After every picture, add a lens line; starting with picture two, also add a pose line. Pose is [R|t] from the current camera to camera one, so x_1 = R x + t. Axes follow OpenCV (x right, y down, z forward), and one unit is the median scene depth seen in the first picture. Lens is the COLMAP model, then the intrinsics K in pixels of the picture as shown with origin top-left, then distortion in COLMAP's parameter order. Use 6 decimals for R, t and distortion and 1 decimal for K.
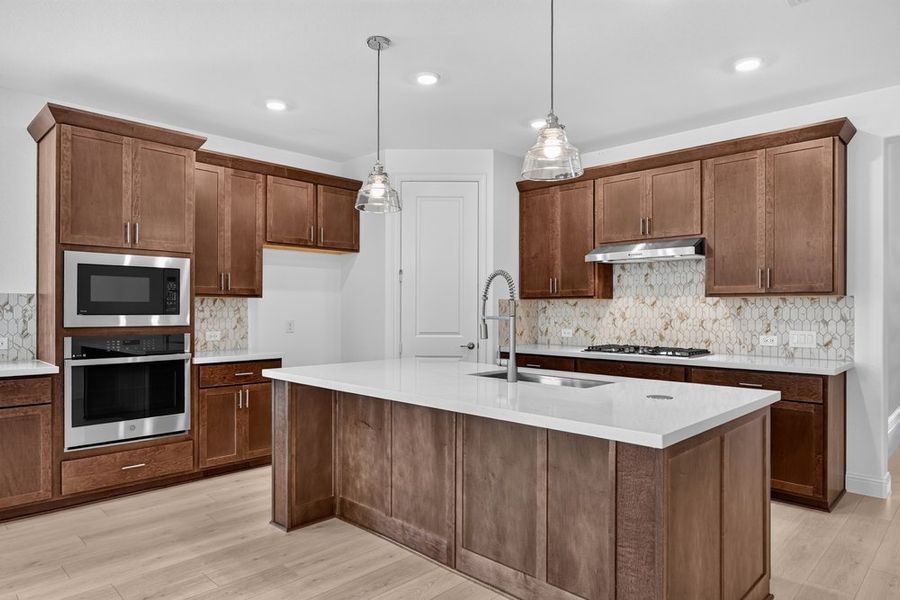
lens RADIAL K [[555.5, 0, 448.9], [0, 555.5, 309.4], [0, 0, 1]] dist [-0.003037, 0.000765]
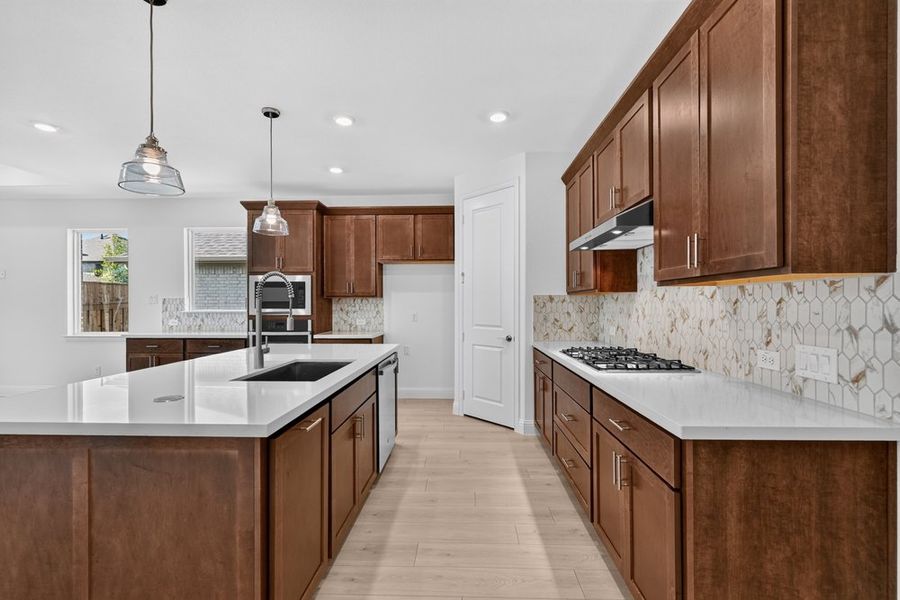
lens RADIAL K [[390.4, 0, 450.8], [0, 390.4, 305.9], [0, 0, 1]] dist [0.000687, 0.000453]
pose [[0.671660, -0.000152, -0.740860, 0.703593], [0.002488, 0.999995, 0.002050, 0.000109], [0.740856, -0.003220, 0.671657, 0.534643]]
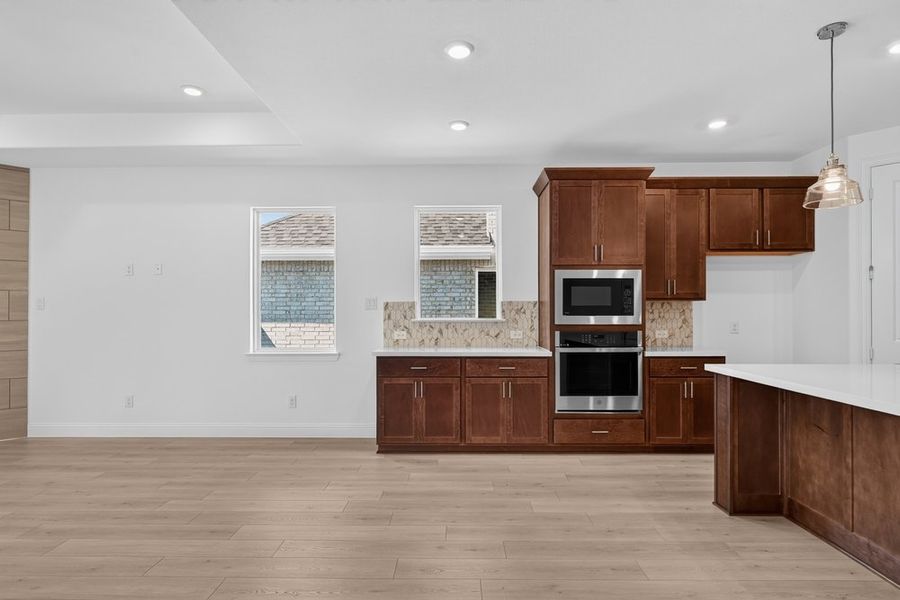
lens RADIAL K [[488.7, 0, 449.7], [0, 488.7, 310.9], [0, 0, 1]] dist [-0.002768, 0.000814]
pose [[0.687873, -0.006126, -0.725806, 0.021601], [0.002573, 0.999979, -0.006001, 0.004545], [0.725827, 0.002260, 0.687874, -0.043068]]
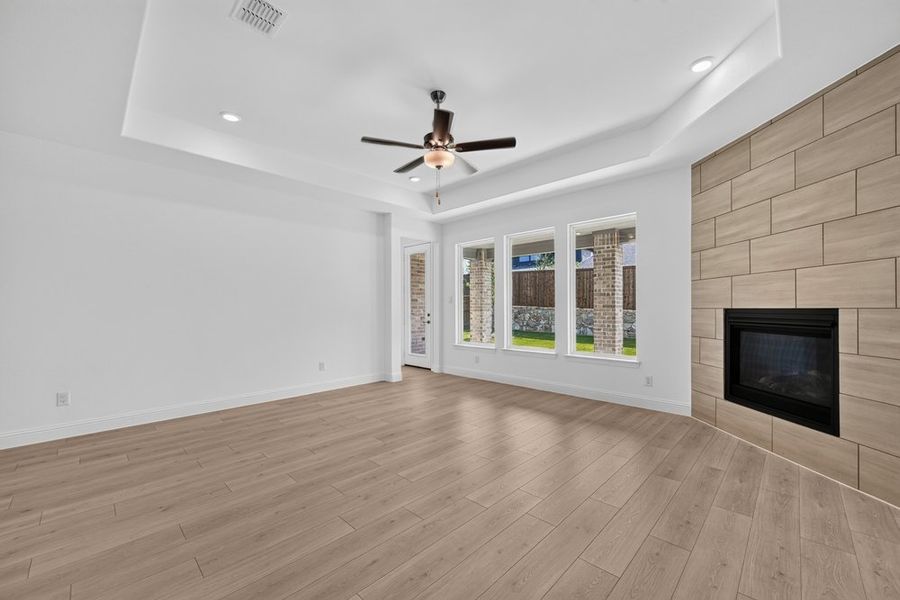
lens RADIAL K [[355.1, 0, 451.8], [0, 355.1, 307.8], [0, 0, 1]] dist [-0.001929, -0.000305]
pose [[-0.999971, 0.002646, -0.007095, -0.990871], [0.002644, 0.999996, 0.000313, 0.016966], [0.007096, 0.000294, -0.999975, 0.535332]]
